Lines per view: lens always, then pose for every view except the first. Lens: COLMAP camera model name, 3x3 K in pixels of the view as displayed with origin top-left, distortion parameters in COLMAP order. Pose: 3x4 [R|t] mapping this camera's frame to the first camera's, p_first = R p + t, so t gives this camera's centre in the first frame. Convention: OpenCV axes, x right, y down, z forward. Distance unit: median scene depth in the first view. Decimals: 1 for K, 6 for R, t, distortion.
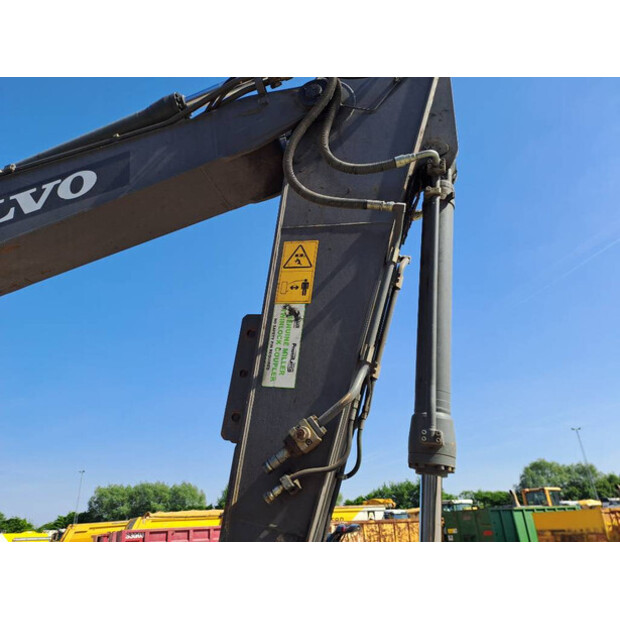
lens RADIAL K [[456.0, 0, 304.3], [0, 456.0, 312.7], [0, 0, 1]] dist [0.091250, -0.093110]
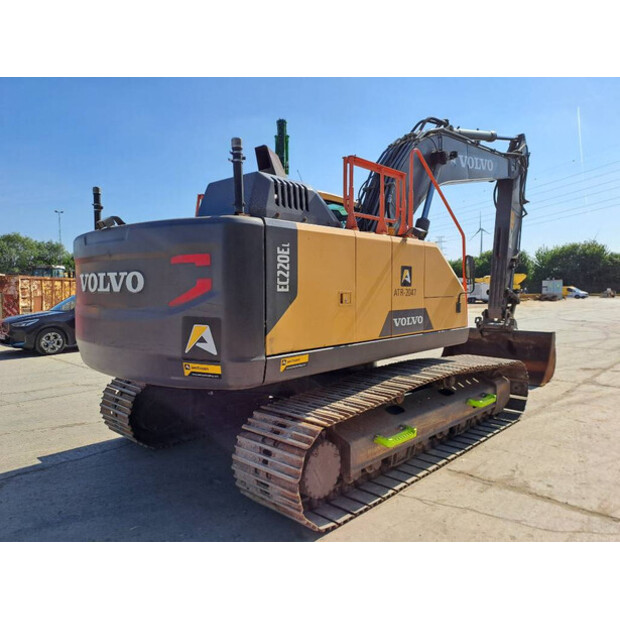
lens RADIAL K [[456.0, 0, 304.3], [0, 456.0, 312.7], [0, 0, 1]] dist [0.091250, -0.093110]
pose [[0.458117, -0.005319, 0.888876, -0.529845], [-0.393826, 0.895265, 0.208331, 0.058844], [-0.796888, -0.445502, 0.408041, 0.044457]]
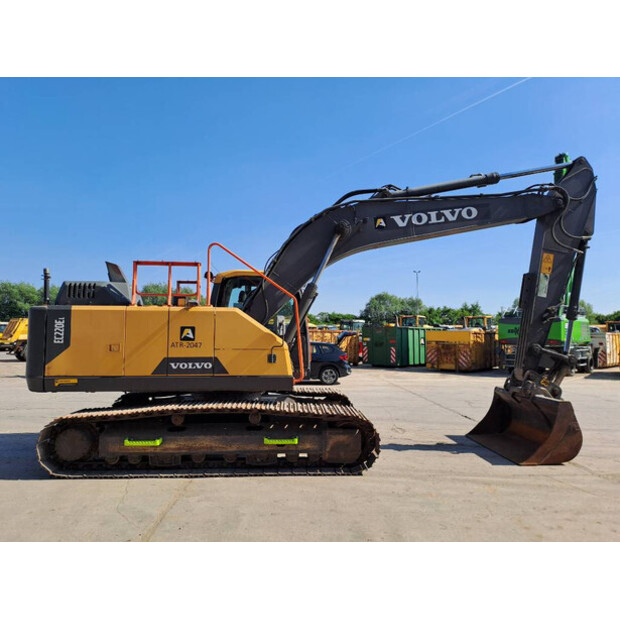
lens RADIAL K [[456.0, 0, 304.3], [0, 456.0, 312.7], [0, 0, 1]] dist [0.091250, -0.093110]
pose [[0.949266, 0.065727, 0.307529, -0.320358], [-0.175124, 0.922735, 0.343353, -0.071714], [-0.261200, -0.379789, 0.887432, -0.203055]]
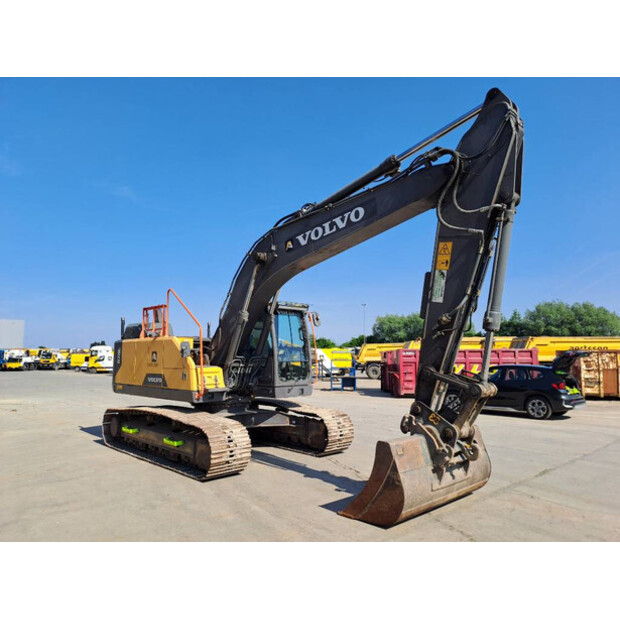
lens RADIAL K [[456.0, 0, 304.3], [0, 456.0, 312.7], [0, 0, 1]] dist [0.091250, -0.093110]
pose [[0.851016, -0.007768, -0.525082, 0.075392], [0.188640, 0.937673, 0.291863, -0.078093], [0.490089, -0.347431, 0.799440, -0.174817]]
